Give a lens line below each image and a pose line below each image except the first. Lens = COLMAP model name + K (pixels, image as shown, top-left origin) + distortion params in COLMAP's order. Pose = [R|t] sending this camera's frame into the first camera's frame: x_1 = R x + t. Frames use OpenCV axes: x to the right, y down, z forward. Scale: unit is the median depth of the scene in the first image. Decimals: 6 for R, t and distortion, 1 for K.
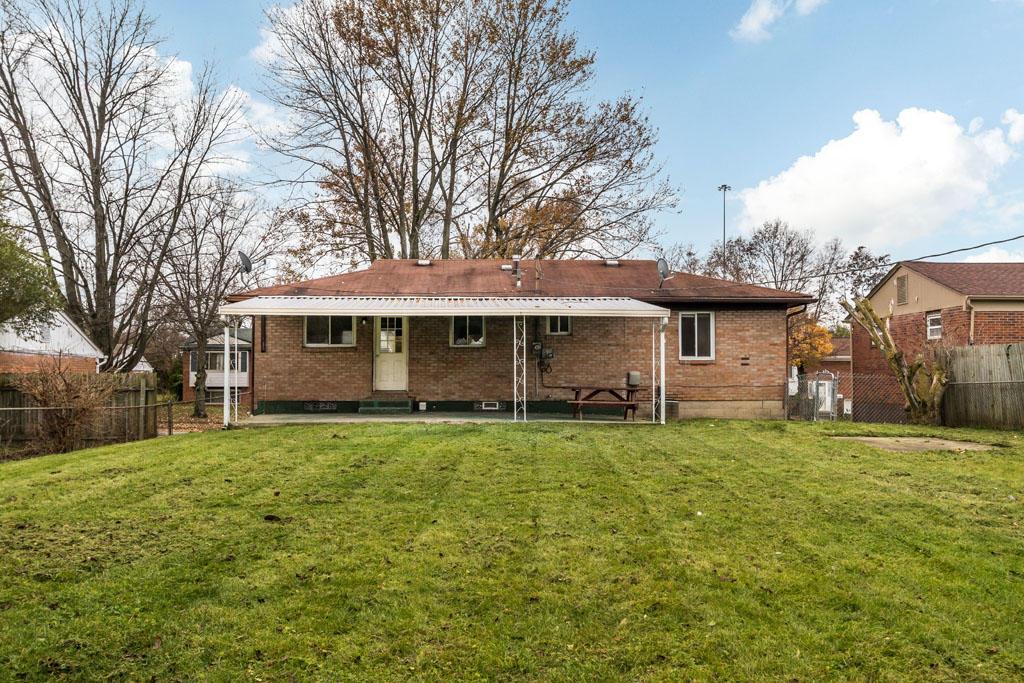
lens RADIAL K [[1021.0, 0, 512.0], [0, 1021.0, 341.5], [0, 0, 1]] dist [0.006977, 0.006124]
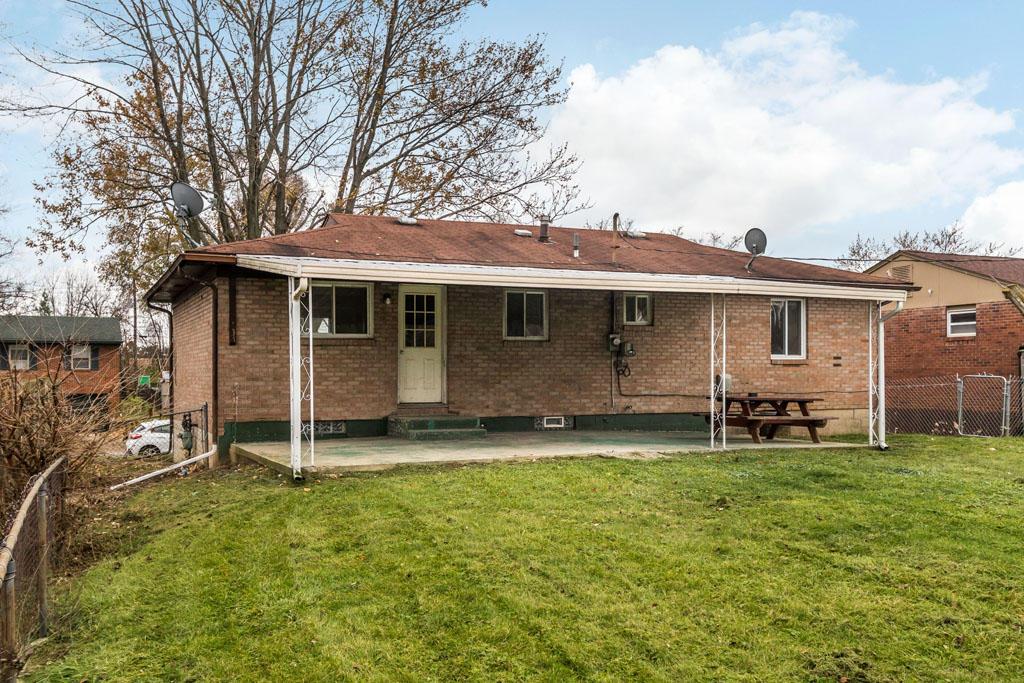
lens RADIAL K [[1021.0, 0, 512.0], [0, 1021.0, 341.5], [0, 0, 1]] dist [0.006977, 0.006124]
pose [[0.926705, 0.009840, 0.375660, -0.317405], [-0.010751, 0.999942, 0.000329, 0.006313], [-0.375635, -0.004343, 0.926757, 0.347407]]
